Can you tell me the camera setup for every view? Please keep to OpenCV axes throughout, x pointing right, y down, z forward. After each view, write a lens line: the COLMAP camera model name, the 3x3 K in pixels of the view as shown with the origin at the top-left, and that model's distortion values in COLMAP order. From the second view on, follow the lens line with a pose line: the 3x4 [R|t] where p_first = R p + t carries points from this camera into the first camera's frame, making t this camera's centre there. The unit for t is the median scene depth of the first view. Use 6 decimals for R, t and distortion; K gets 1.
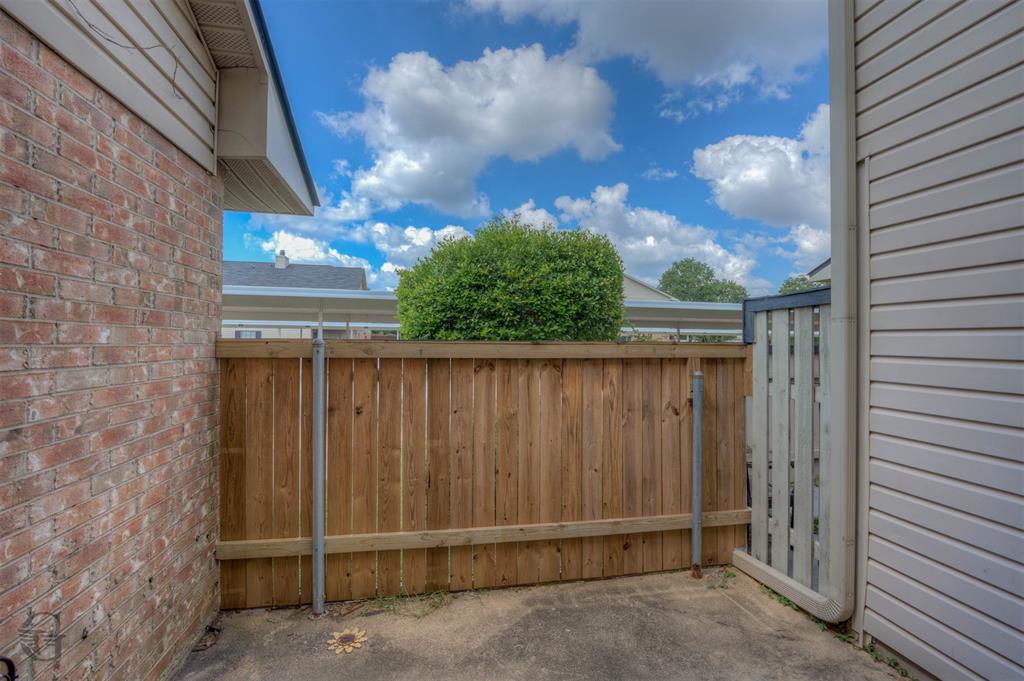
lens RADIAL K [[456.0, 0, 513.9], [0, 456.0, 333.9], [0, 0, 1]] dist [-0.012780, -0.001846]
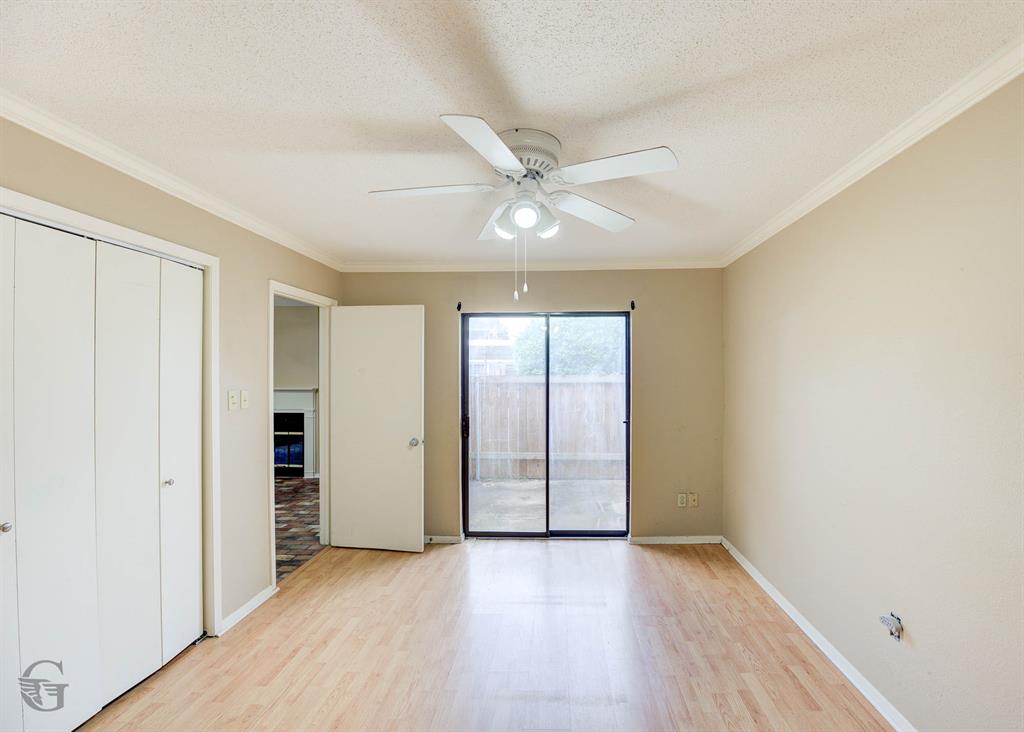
lens RADIAL K [[442.9, 0, 510.8], [0, 442.9, 364.0], [0, 0, 1]] dist [-0.000666, -0.000018]
pose [[0.958847, -0.018178, -0.283341, 0.268746], [0.021748, 0.999719, 0.009460, -0.050406], [0.283089, -0.015233, 0.958973, -0.782692]]
